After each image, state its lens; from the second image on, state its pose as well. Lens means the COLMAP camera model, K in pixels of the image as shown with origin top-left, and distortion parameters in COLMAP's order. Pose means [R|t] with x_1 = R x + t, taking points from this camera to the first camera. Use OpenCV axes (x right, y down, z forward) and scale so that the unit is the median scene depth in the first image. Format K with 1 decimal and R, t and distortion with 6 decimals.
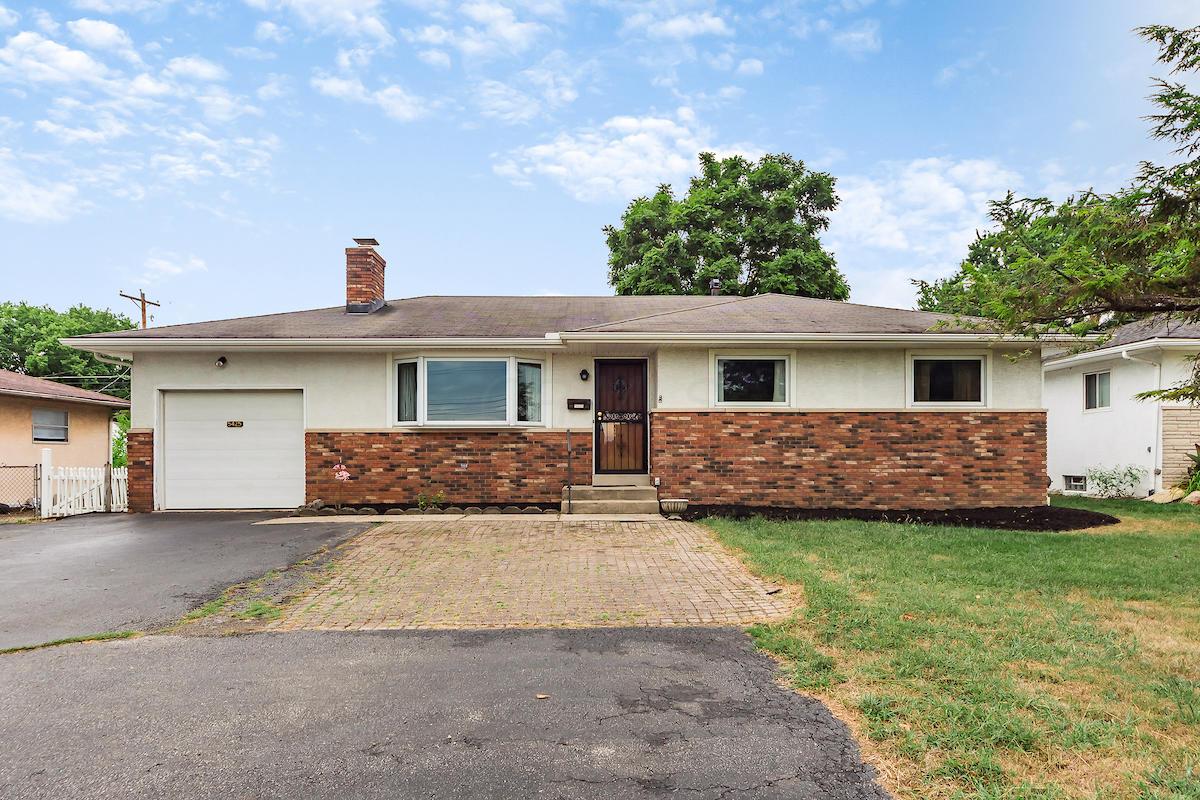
lens RADIAL K [[712.8, 0, 599.3], [0, 712.8, 420.0], [0, 0, 1]] dist [0.000405, -0.000282]
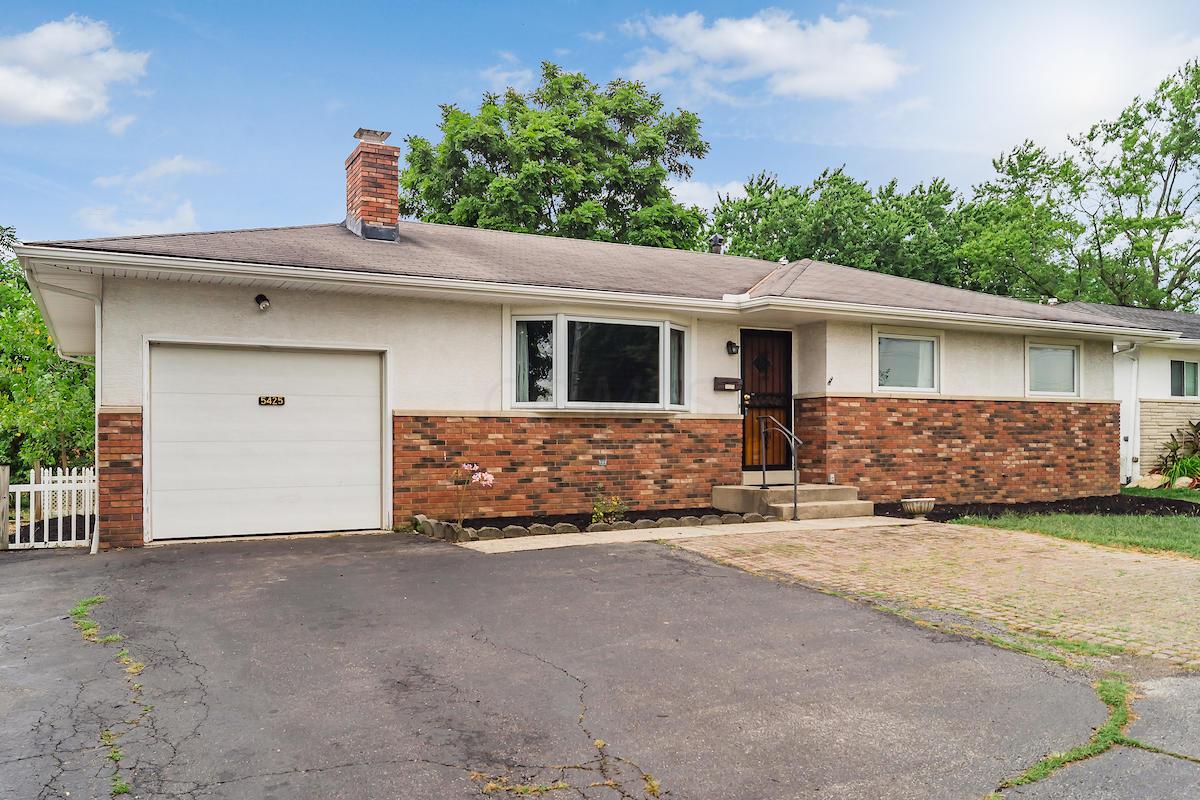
lens RADIAL K [[920.3, 0, 600.0], [0, 920.3, 400.0], [0, 0, 1]] dist [-0.024887, 0.004239]
pose [[0.898871, 0.017870, 0.437849, -0.633715], [-0.019588, 0.999808, -0.000593, -0.000844], [-0.437776, -0.008044, 0.899048, 0.139441]]
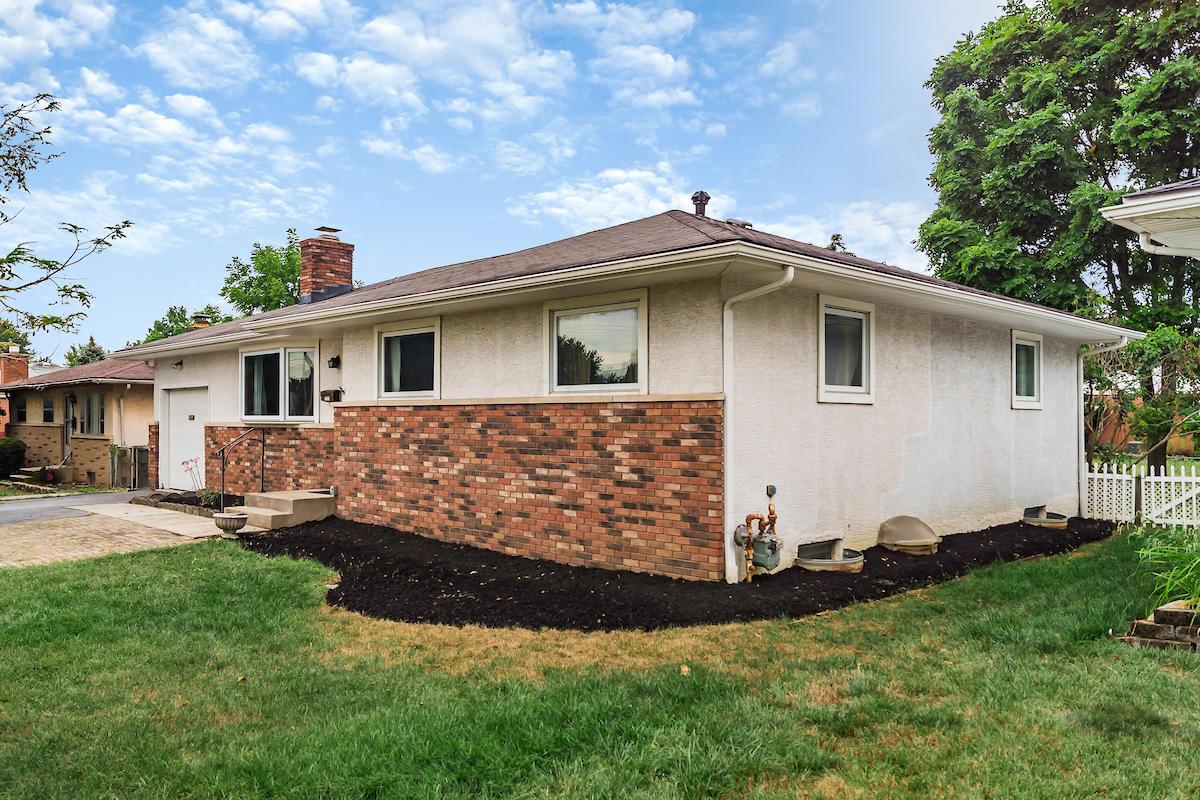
lens RADIAL K [[920.3, 0, 600.0], [0, 920.3, 400.0], [0, 0, 1]] dist [-0.024887, 0.004239]
pose [[0.687216, -0.012184, -0.726351, 1.053783], [0.032573, 0.999371, 0.014053, -0.023382], [0.725723, -0.033317, 0.687180, 0.487522]]
